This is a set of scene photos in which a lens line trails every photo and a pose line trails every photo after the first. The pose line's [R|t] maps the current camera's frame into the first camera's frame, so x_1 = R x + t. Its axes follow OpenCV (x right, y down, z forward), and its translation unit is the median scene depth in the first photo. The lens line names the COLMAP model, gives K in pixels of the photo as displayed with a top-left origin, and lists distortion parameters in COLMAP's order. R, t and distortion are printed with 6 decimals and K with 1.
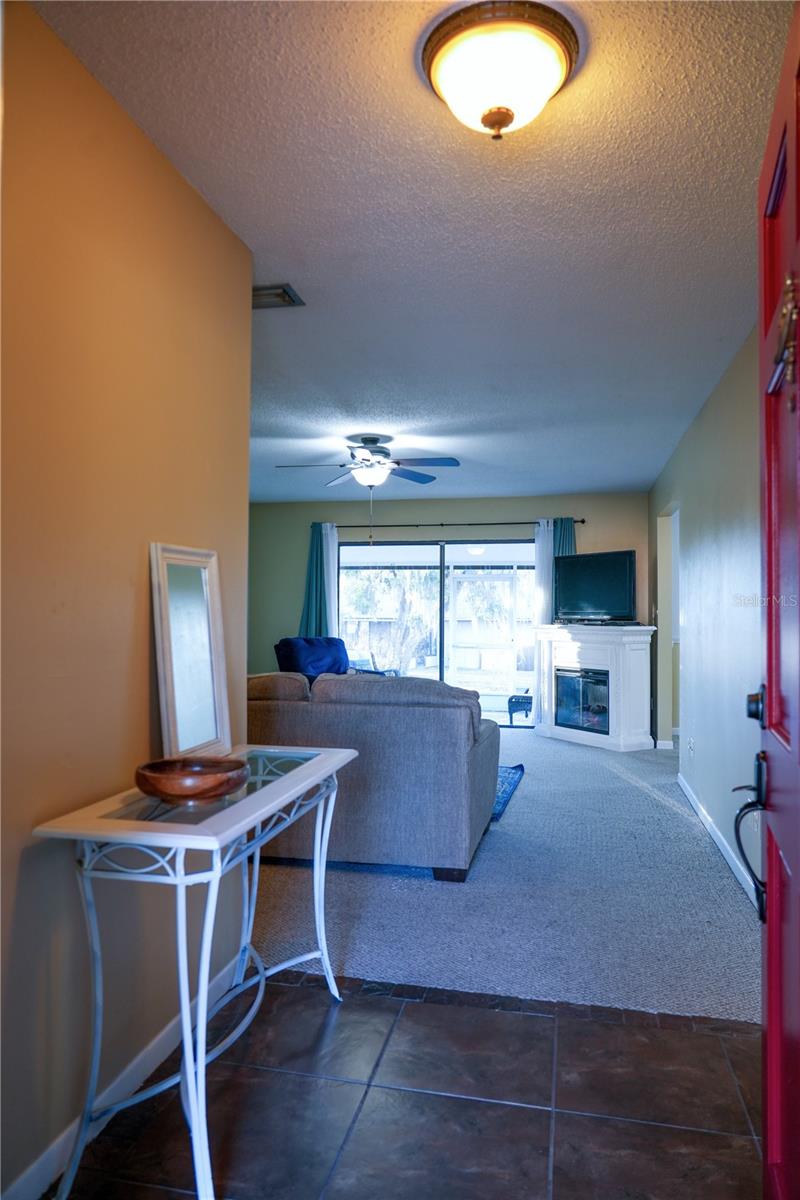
lens RADIAL K [[813.4, 0, 396.8], [0, 813.4, 601.0], [0, 0, 1]] dist [-0.005453, 0.000222]
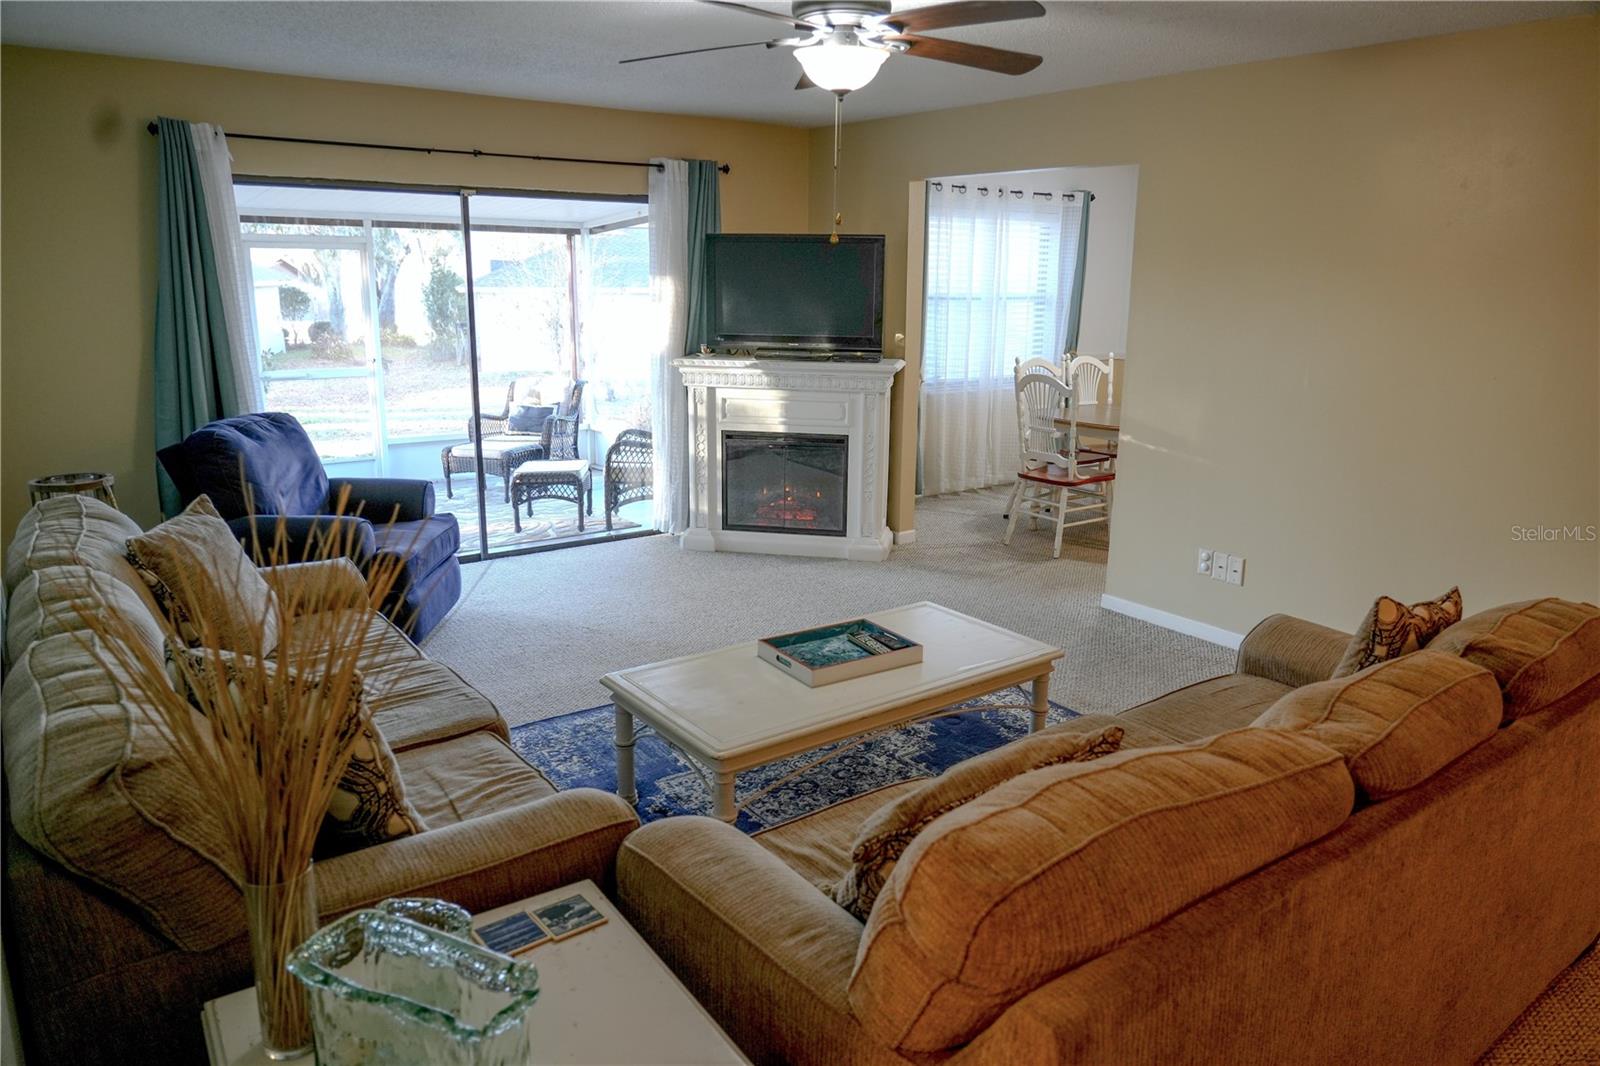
lens RADIAL K [[1084.5, 0, 801.9], [0, 1084.5, 521.5], [0, 0, 1]] dist [-0.005453, 0.000222]
pose [[0.657450, -0.169527, 0.734180, -0.354810], [-0.021184, 0.969818, 0.242908, -0.047392], [-0.753200, -0.175253, 0.634015, 0.465836]]
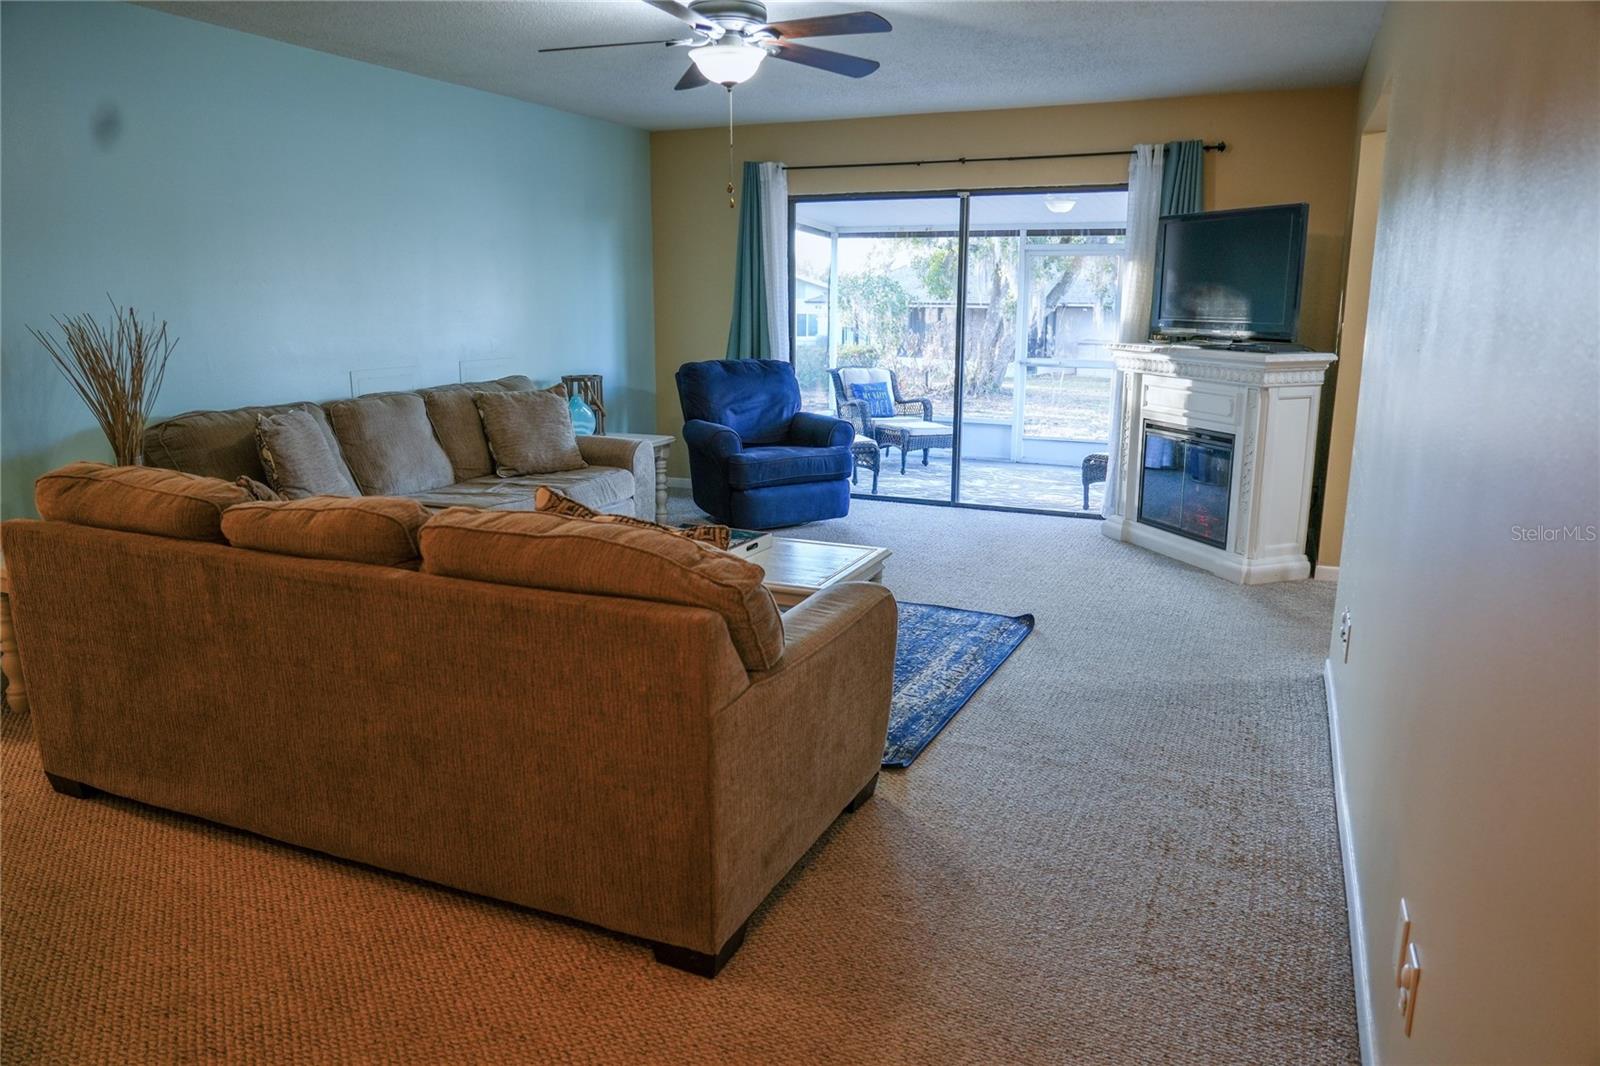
lens RADIAL K [[1084.5, 0, 801.9], [0, 1084.5, 521.5], [0, 0, 1]] dist [-0.005453, 0.000222]
pose [[0.980217, 0.038915, -0.194063, 0.113291], [0.005335, 0.974930, 0.222448, -0.019329], [0.197854, -0.219083, 0.955435, 0.226508]]
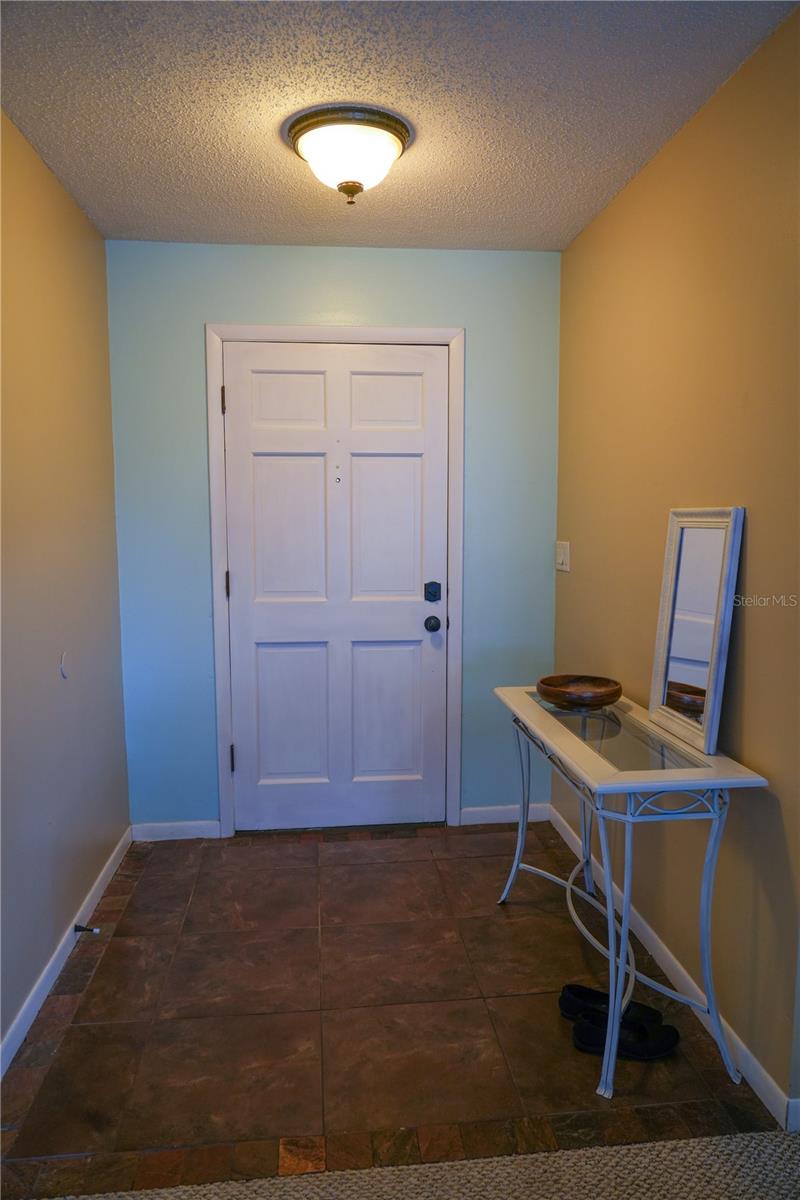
lens RADIAL K [[813.4, 0, 396.8], [0, 813.4, 601.0], [0, 0, 1]] dist [-0.005453, 0.000222]
pose [[-0.949374, 0.033582, -0.312348, 0.109251], [0.002132, 0.994936, 0.100489, -0.015677], [0.314141, 0.094736, -0.944638, 0.523577]]
